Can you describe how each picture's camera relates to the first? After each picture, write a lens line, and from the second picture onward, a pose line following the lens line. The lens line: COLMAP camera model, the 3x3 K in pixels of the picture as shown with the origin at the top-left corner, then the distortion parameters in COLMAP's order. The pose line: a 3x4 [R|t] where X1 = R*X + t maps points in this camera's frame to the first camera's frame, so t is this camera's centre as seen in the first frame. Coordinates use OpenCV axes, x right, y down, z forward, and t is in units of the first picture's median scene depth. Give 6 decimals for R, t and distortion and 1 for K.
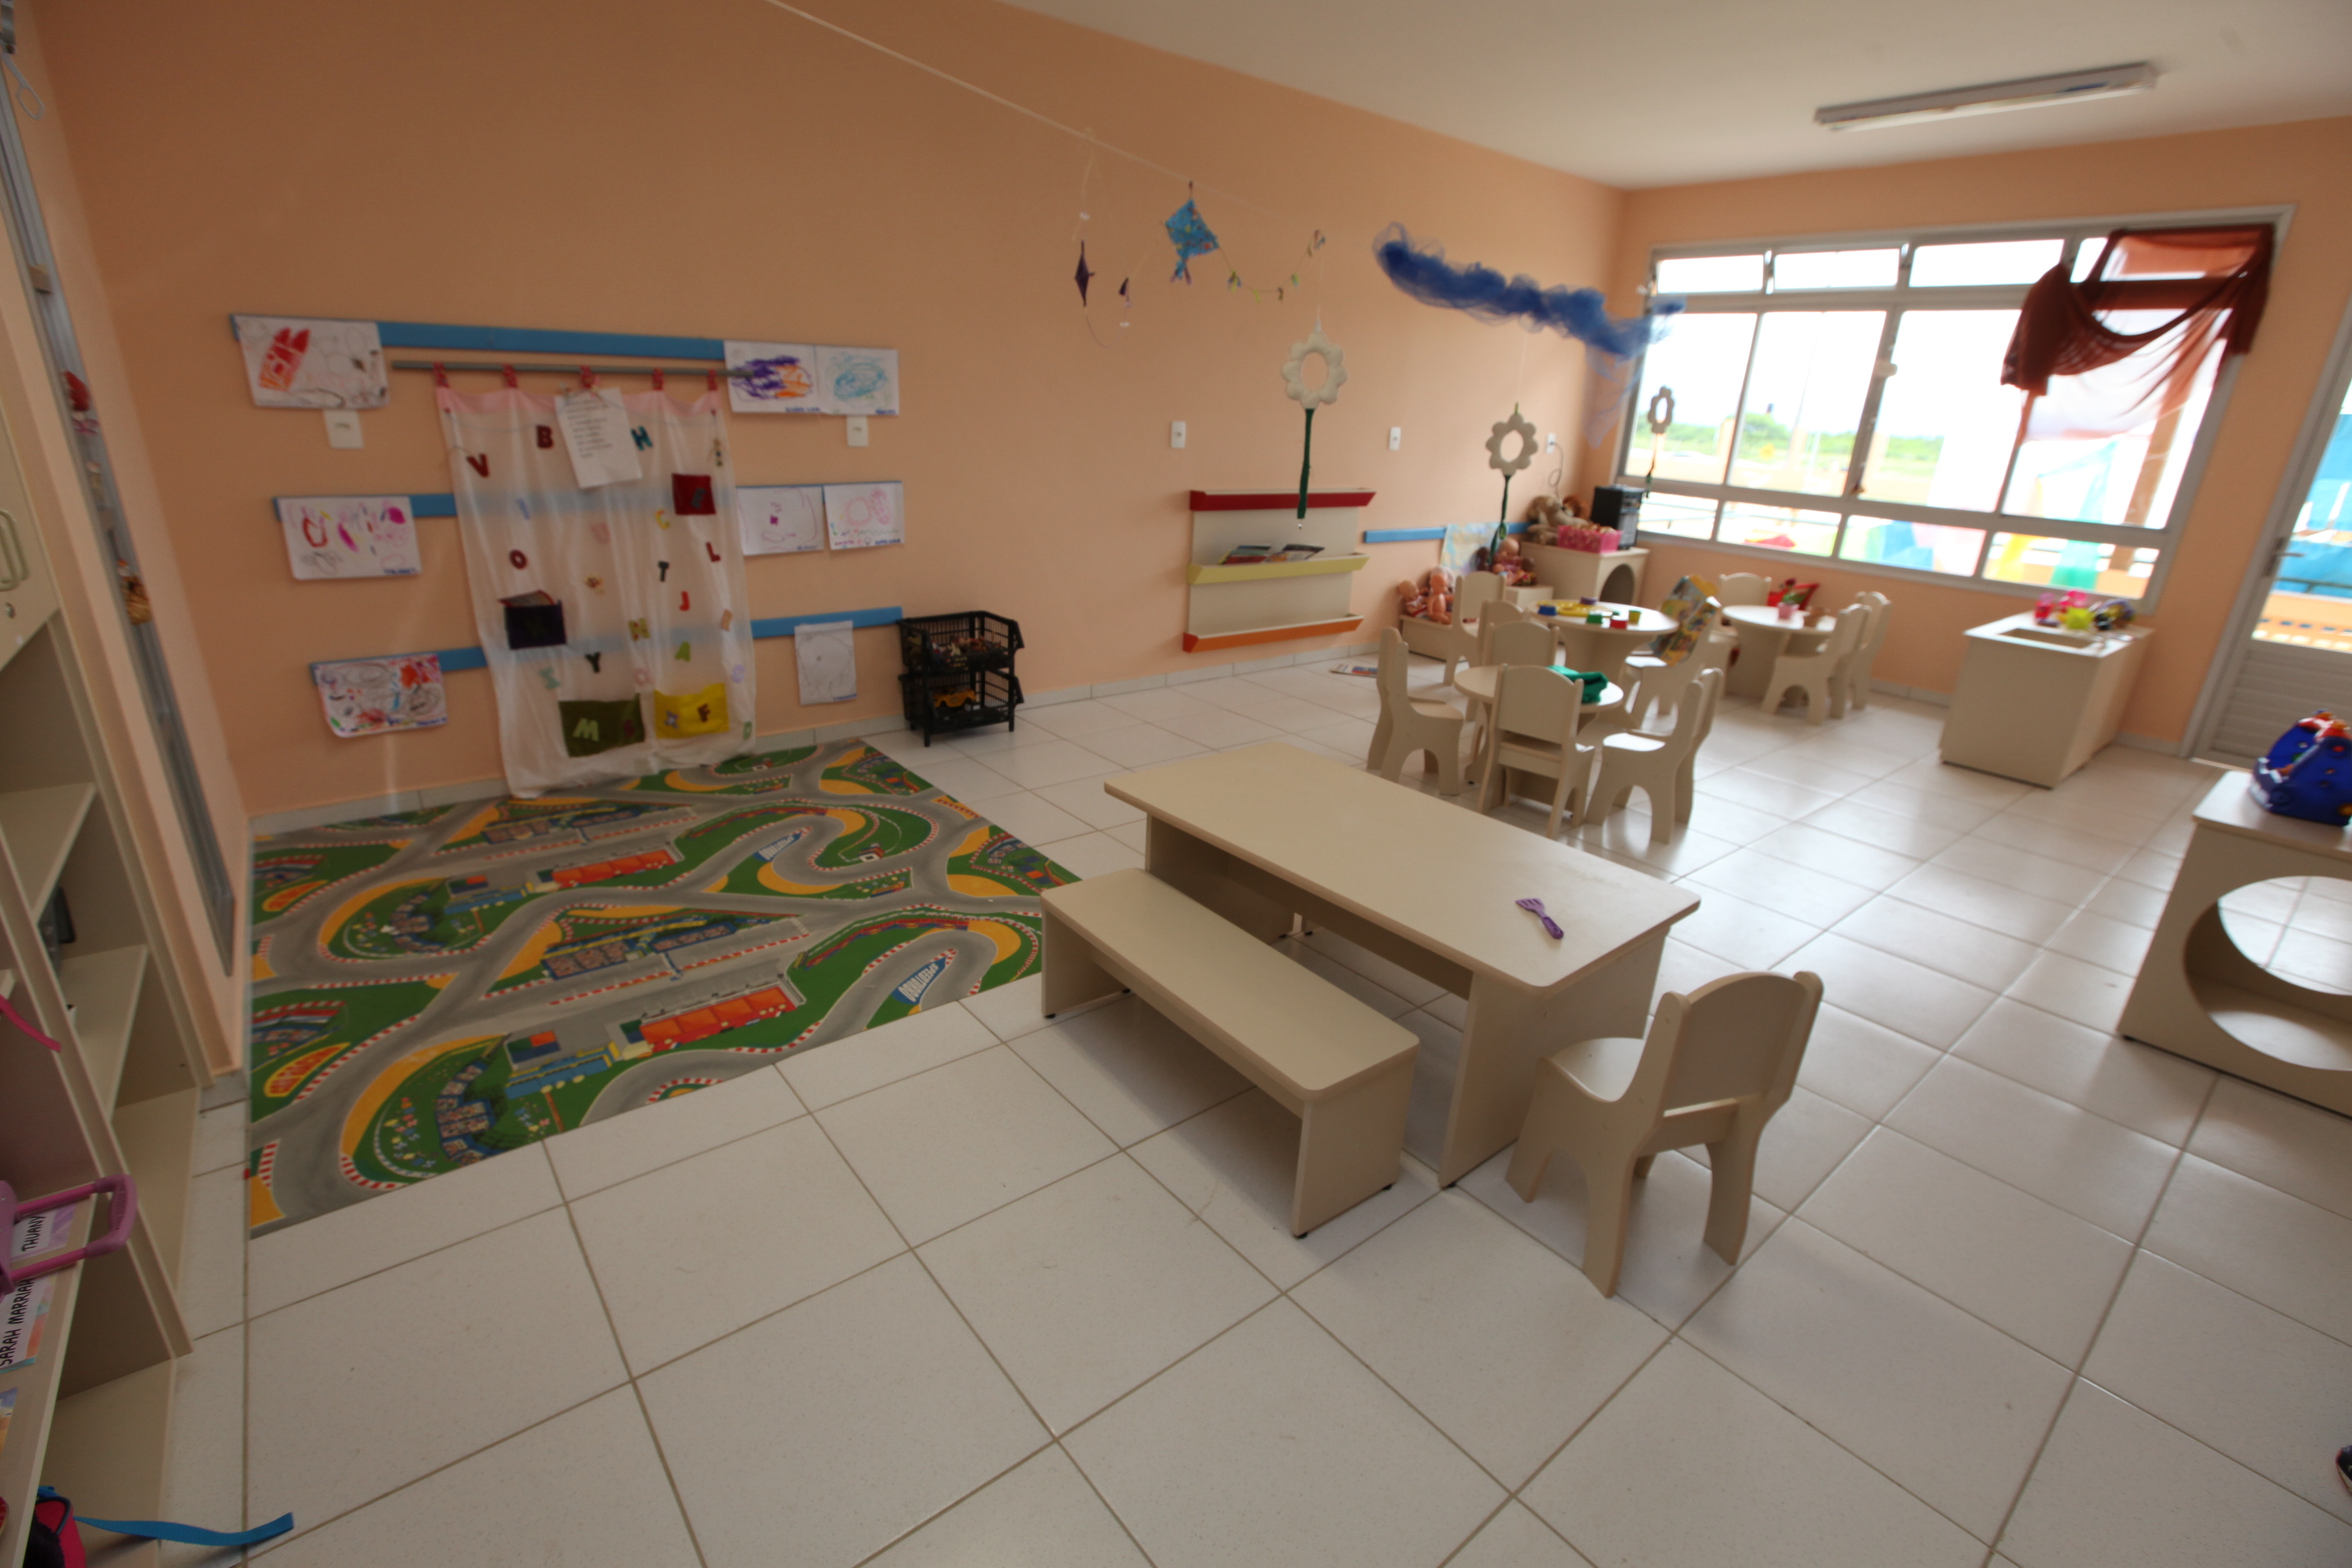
lens RADIAL K [[1064.7, 0, 1176.0], [0, 1064.7, 784.0], [0, 0, 1]] dist [-0.001797, -0.000629]
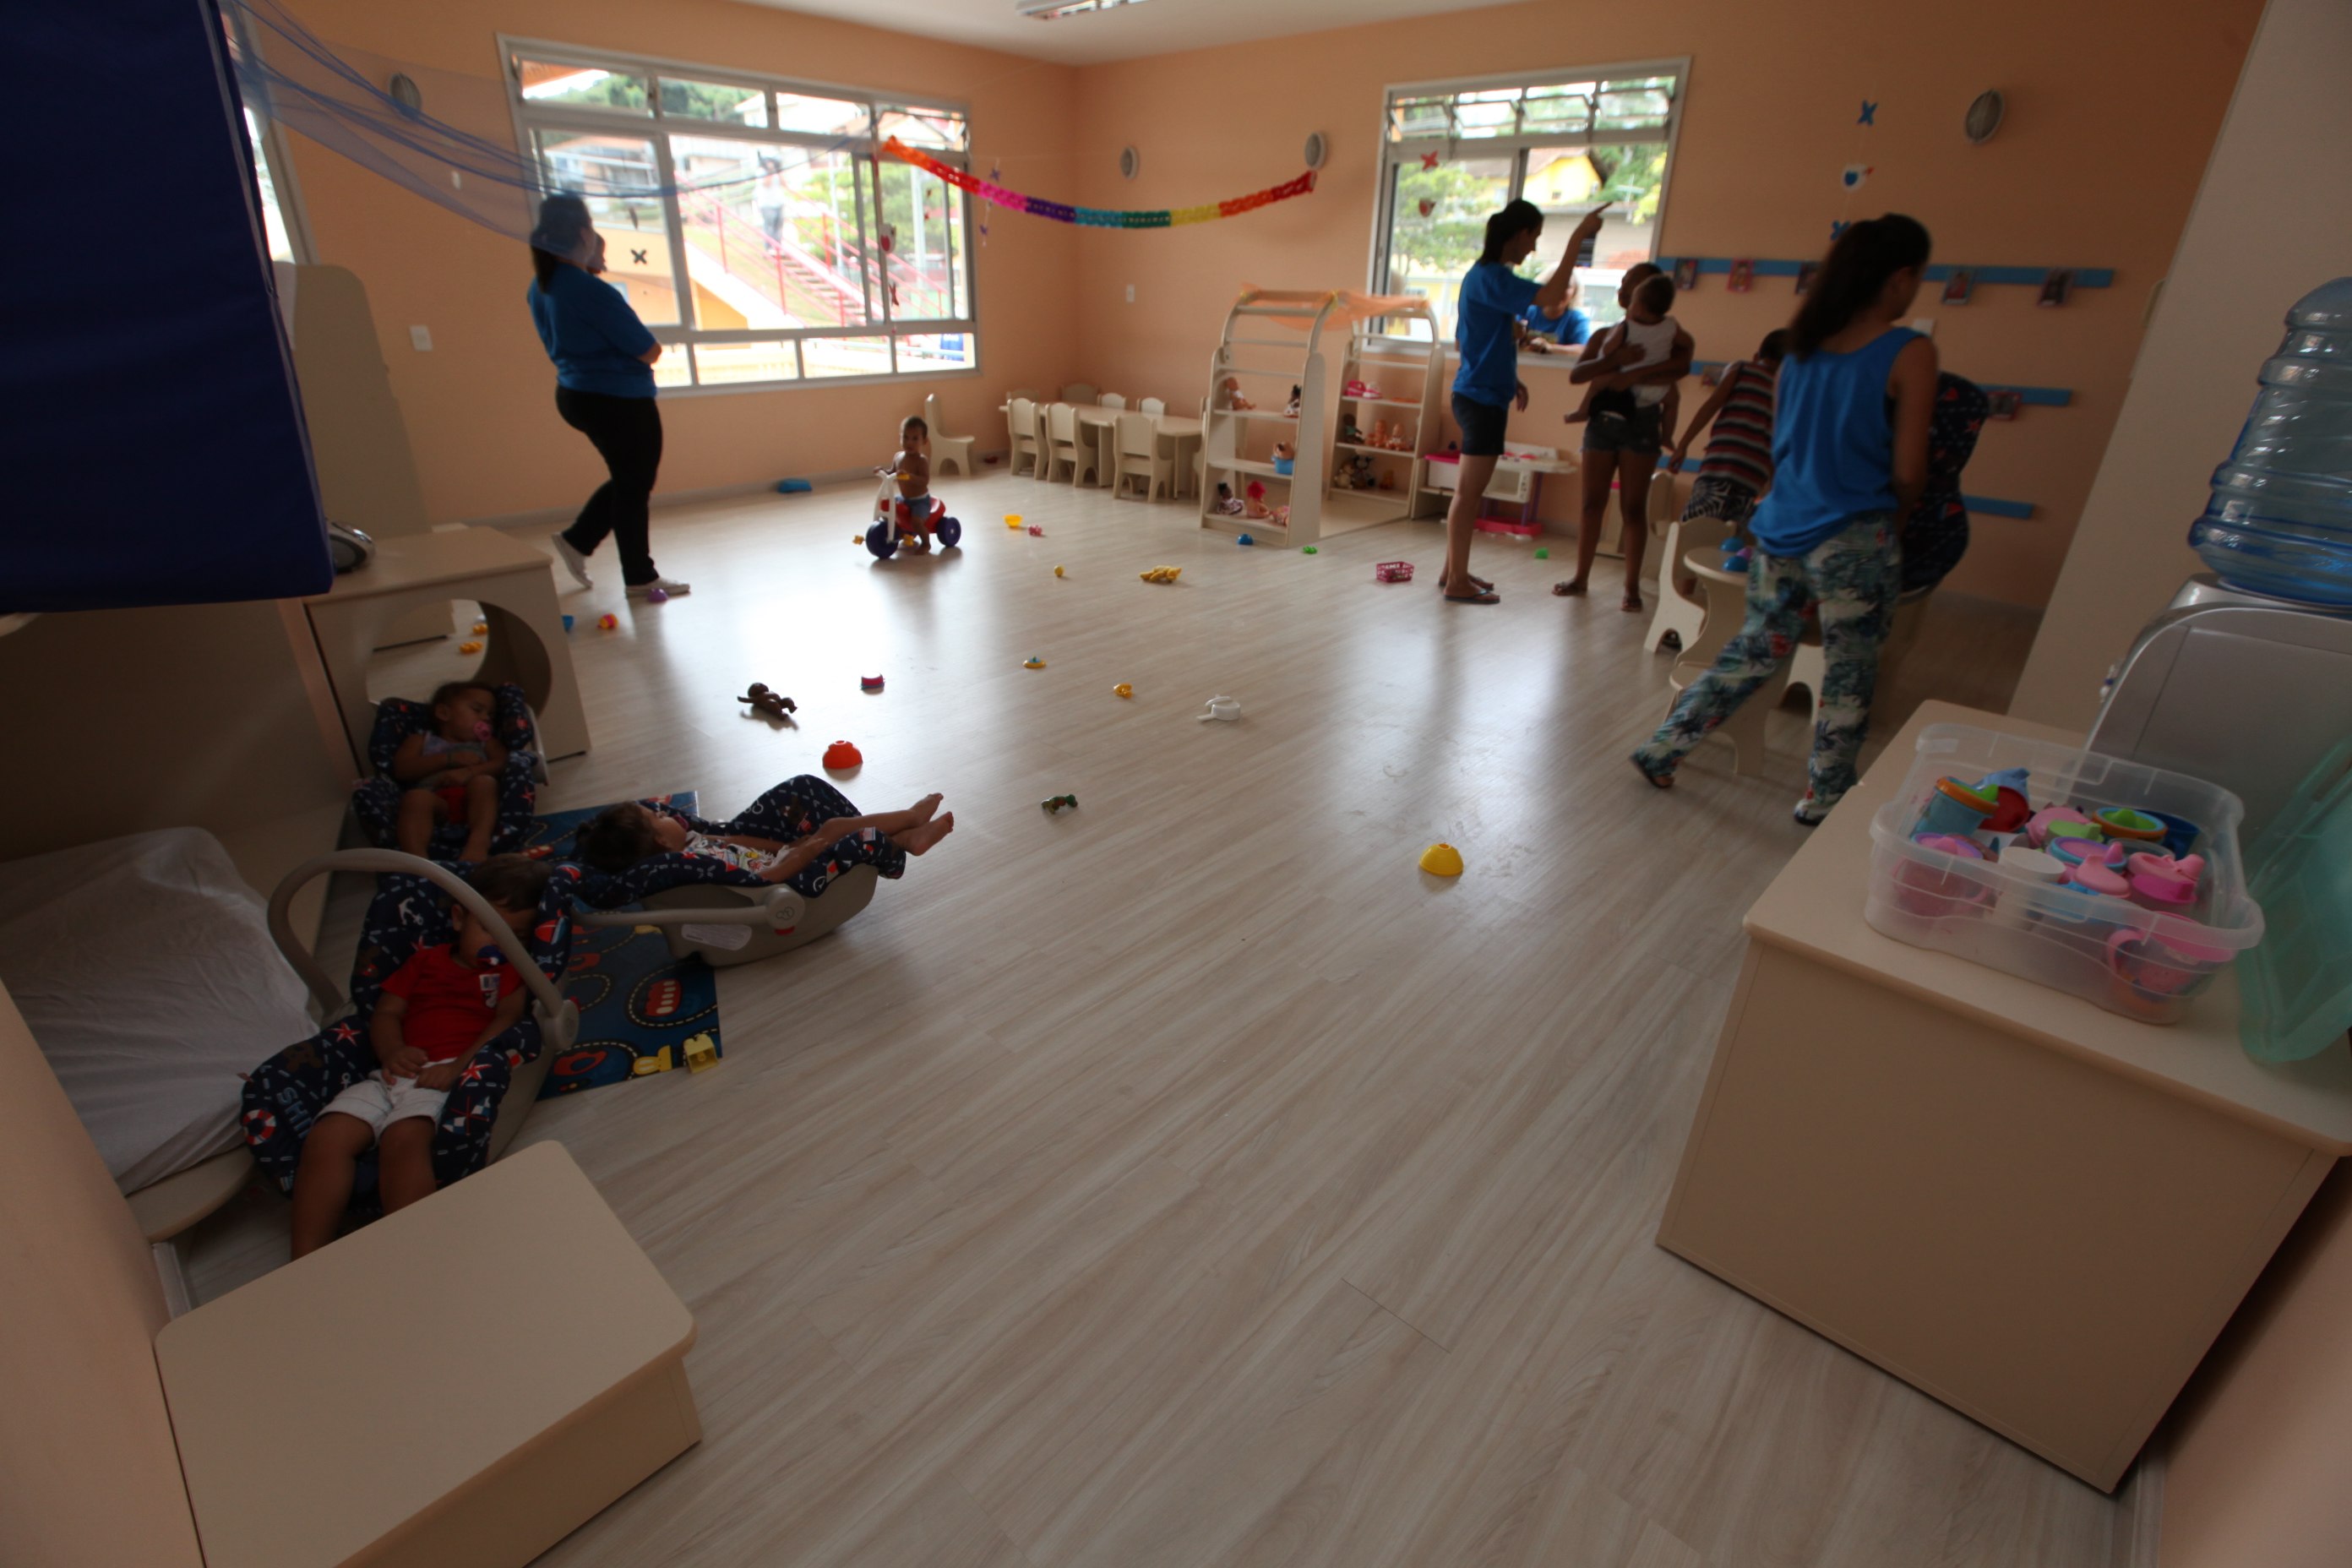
lens RADIAL K [[1065.9, 0, 1169.6], [0, 1065.9, 746.8], [0, 0, 1]] dist [-0.002049, -0.000286]
pose [[-0.139083, -0.464549, 0.874557, -0.729113], [0.315099, 0.816480, 0.483811, -0.378906], [-0.938812, 0.342861, 0.032821, 0.868628]]
